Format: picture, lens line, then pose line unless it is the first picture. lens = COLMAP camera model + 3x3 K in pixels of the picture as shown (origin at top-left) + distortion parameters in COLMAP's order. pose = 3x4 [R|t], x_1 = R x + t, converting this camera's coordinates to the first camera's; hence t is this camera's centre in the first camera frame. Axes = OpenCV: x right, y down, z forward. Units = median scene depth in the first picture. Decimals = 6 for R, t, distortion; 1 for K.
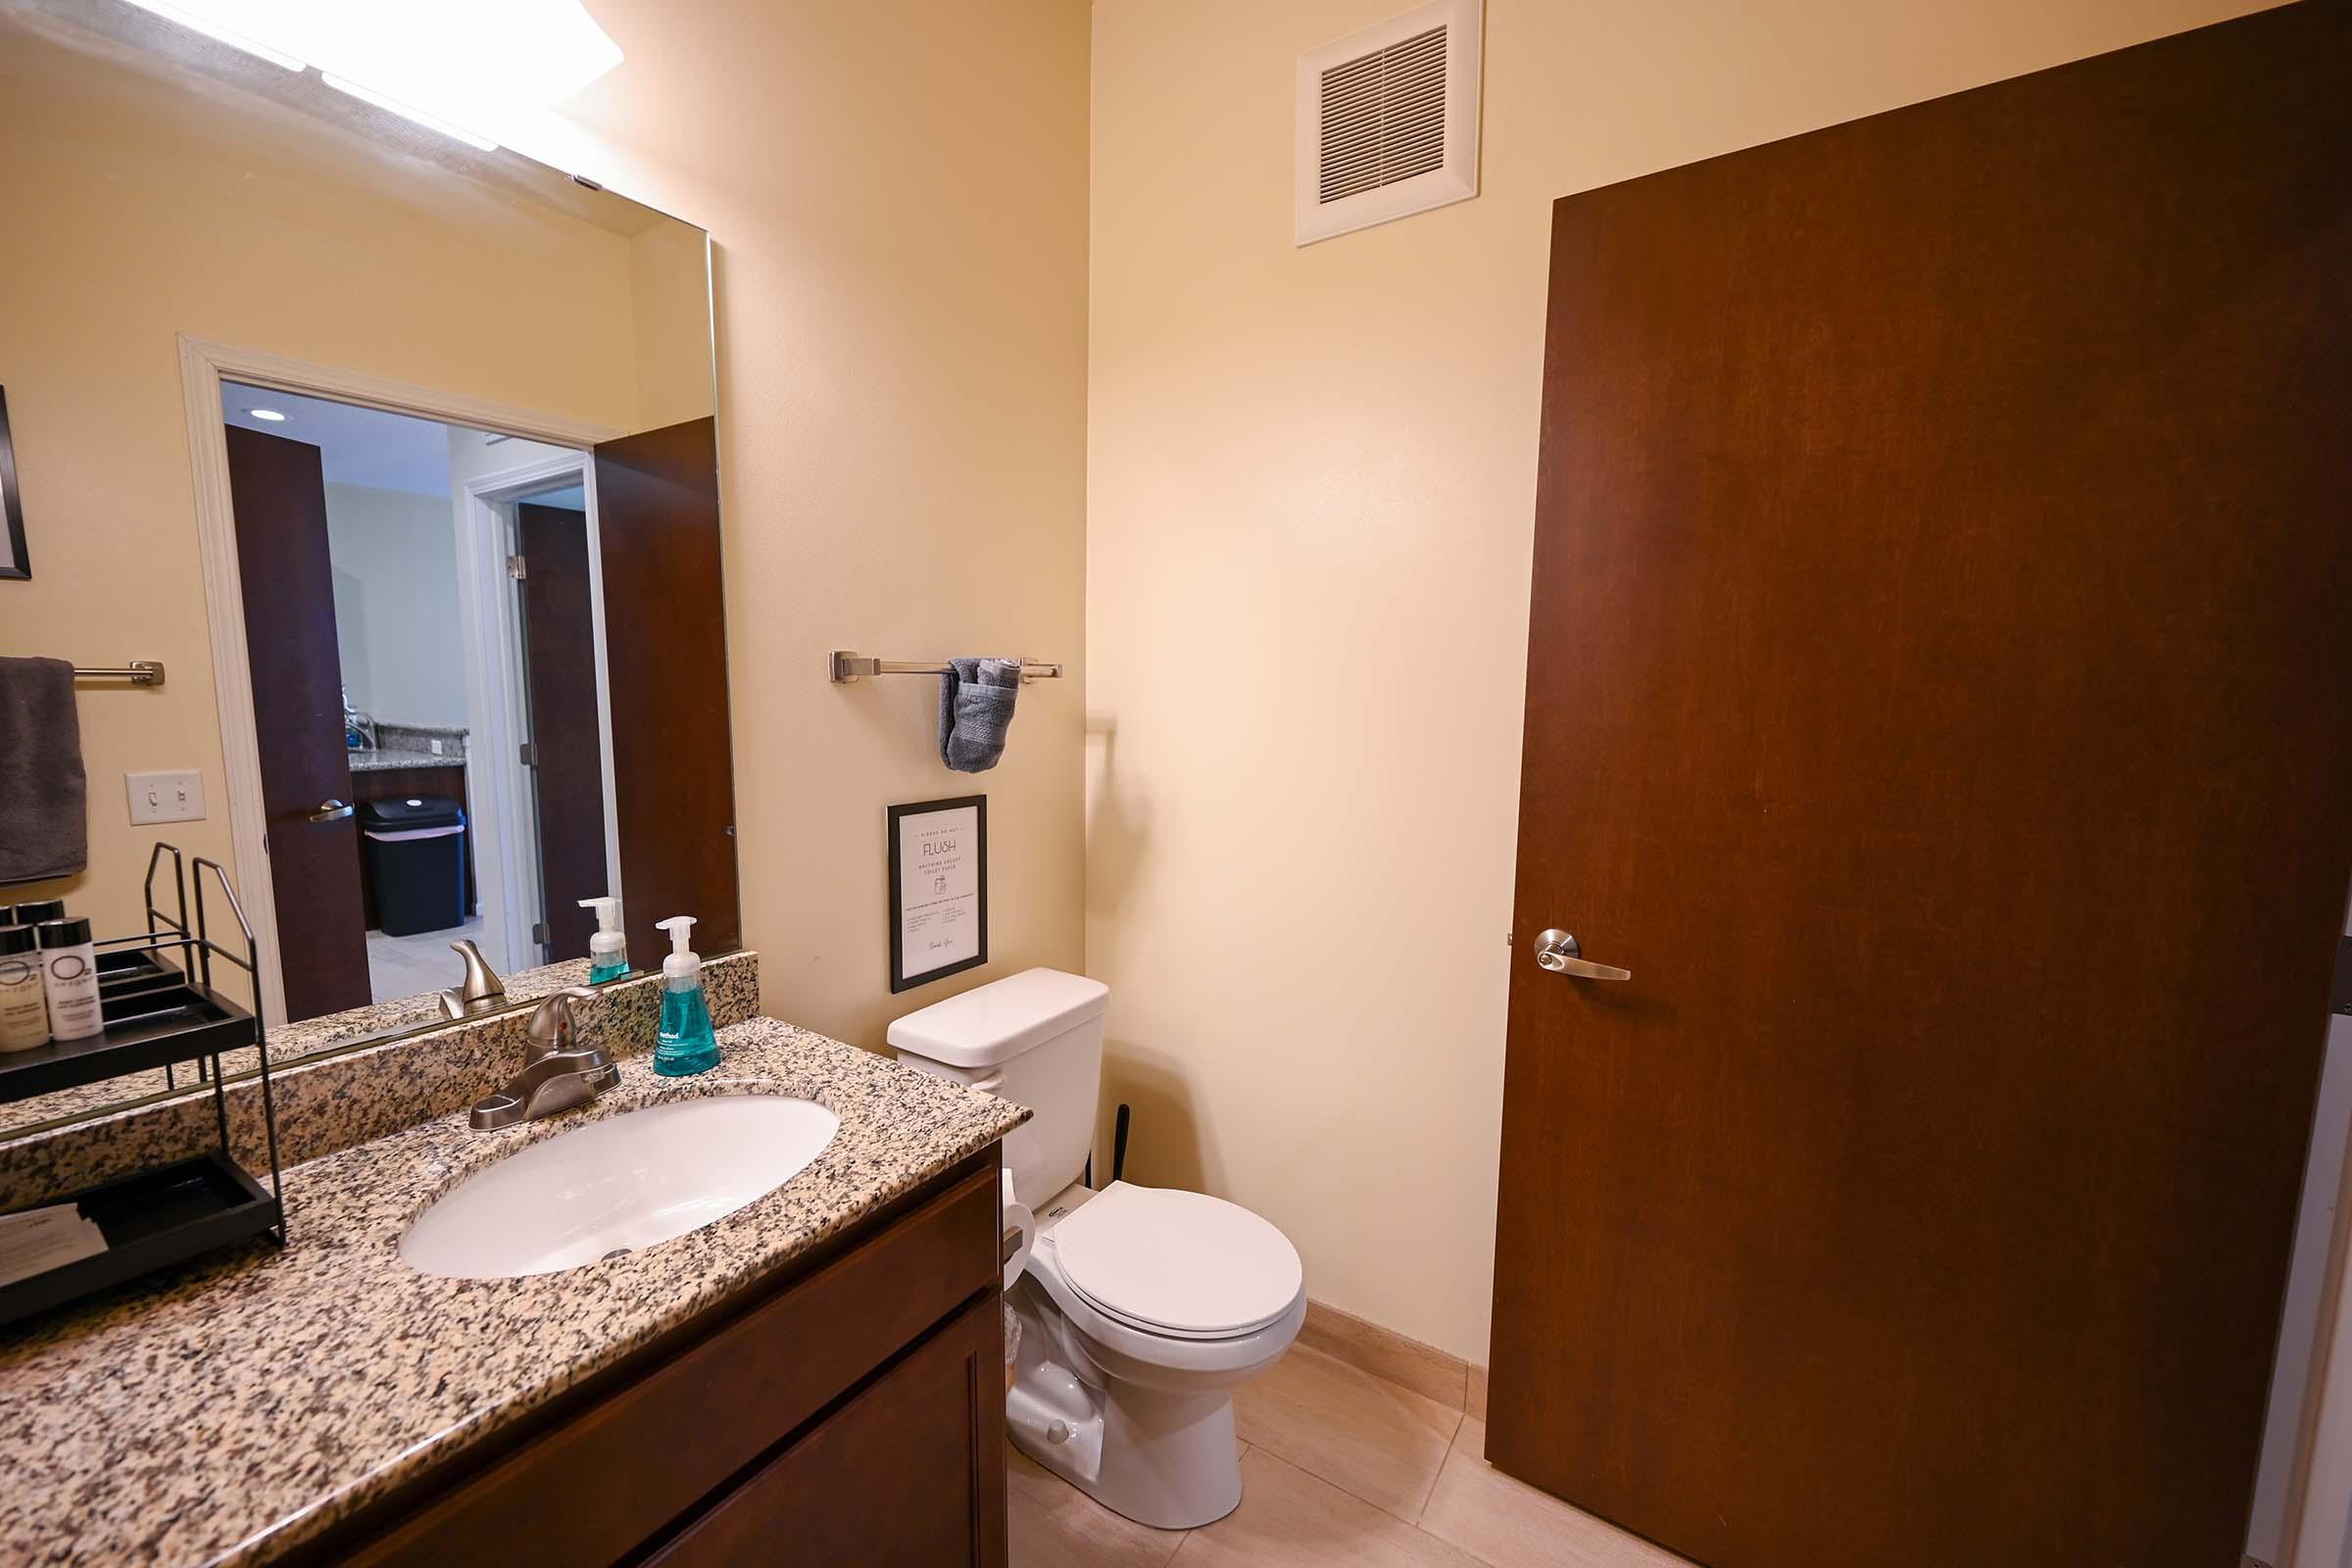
lens RADIAL K [[923.6, 0, 1176.0], [0, 923.6, 784.0], [0, 0, 1]] dist [0.000859, 0.000104]
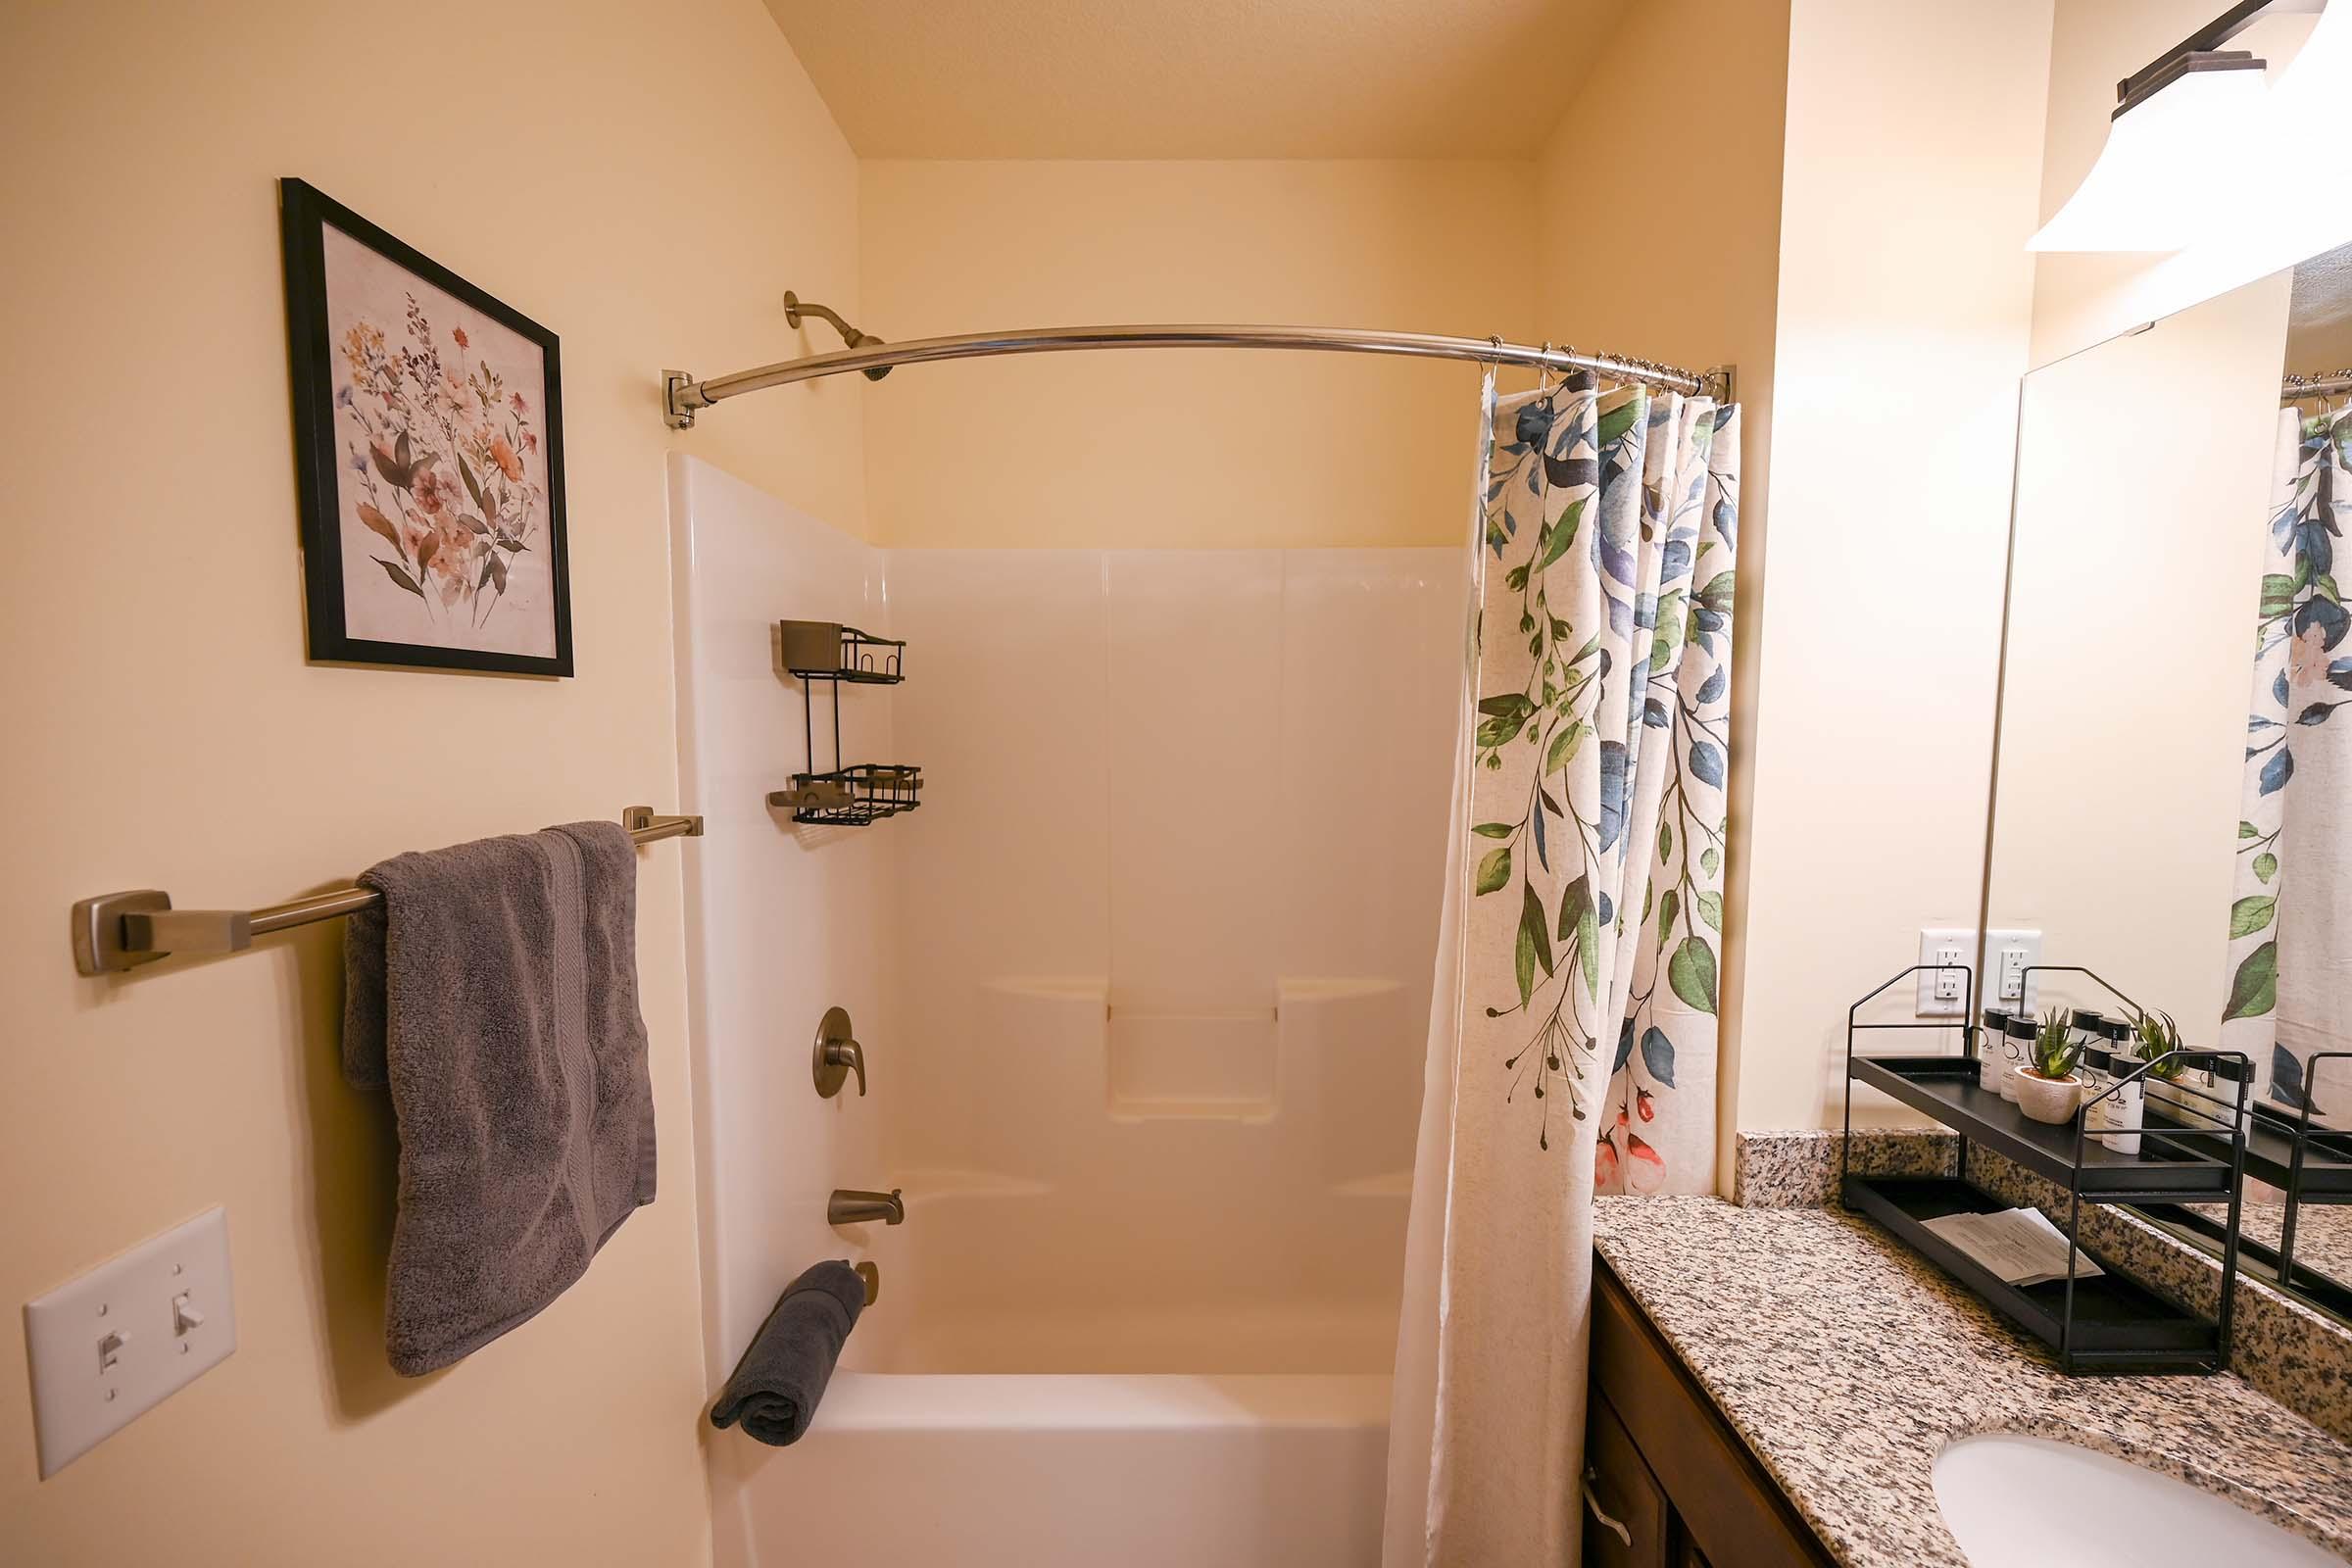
lens RADIAL K [[923.6, 0, 1176.0], [0, 923.6, 784.0], [0, 0, 1]] dist [0.000859, 0.000104]
pose [[-0.839118, 0.031987, -0.543009, 0.587403], [-0.070706, 0.983386, 0.167193, -0.350940], [0.539335, 0.178688, -0.822915, 1.300757]]
